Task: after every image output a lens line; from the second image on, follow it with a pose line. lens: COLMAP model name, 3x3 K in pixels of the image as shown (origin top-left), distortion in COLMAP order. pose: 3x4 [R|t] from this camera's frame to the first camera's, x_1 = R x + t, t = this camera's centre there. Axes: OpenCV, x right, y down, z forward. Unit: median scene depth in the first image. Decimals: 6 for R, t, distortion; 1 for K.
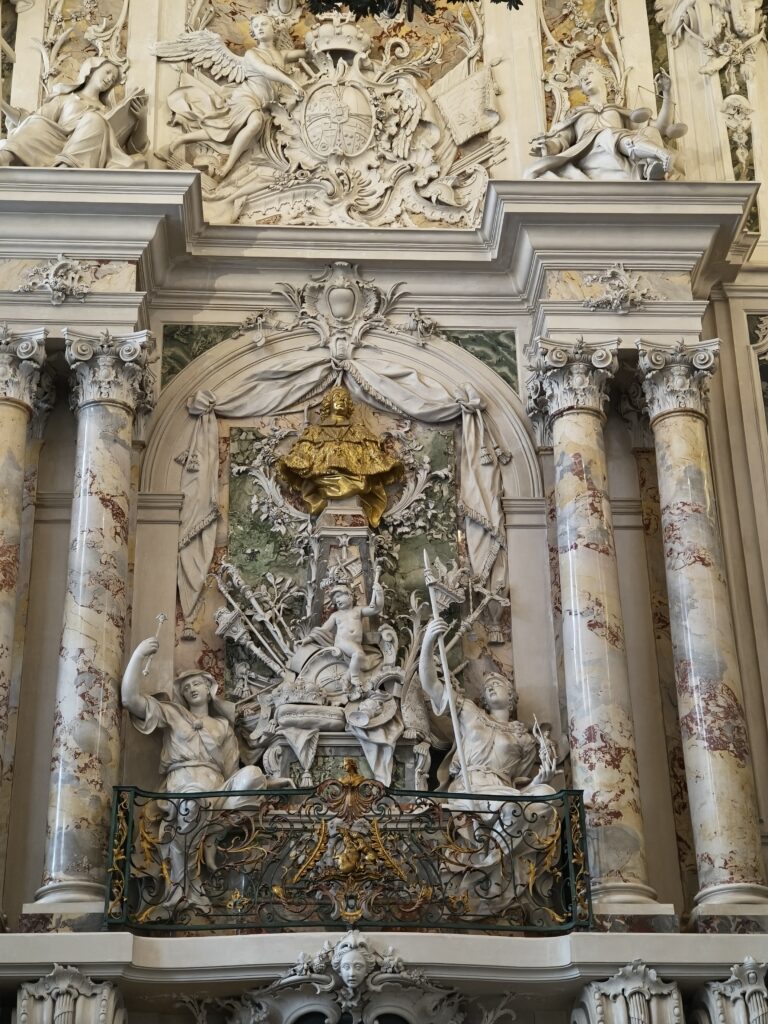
lens RADIAL K [[1969.3, 0, 384.0], [0, 1969.3, 512.0], [0, 0, 1]] dist [0.213768, 0.269707]
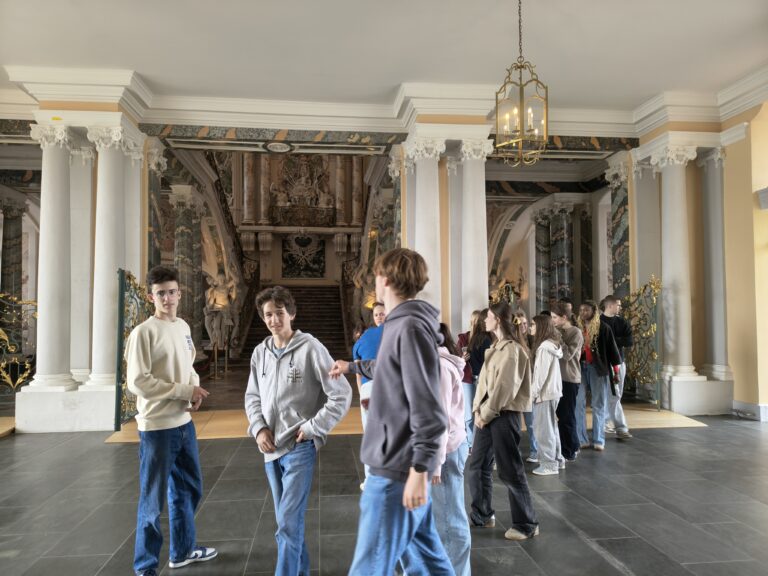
lens RADIAL K [[527.5, 0, 384.0], [0, 527.5, 288.0], [0, 0, 1]] dist [0.030502, -0.054131]
pose [[0.997343, 0.016050, 0.071059, 0.126768], [-0.045848, 0.896310, 0.441051, -0.398780], [-0.056612, -0.443137, 0.894665, -0.749383]]
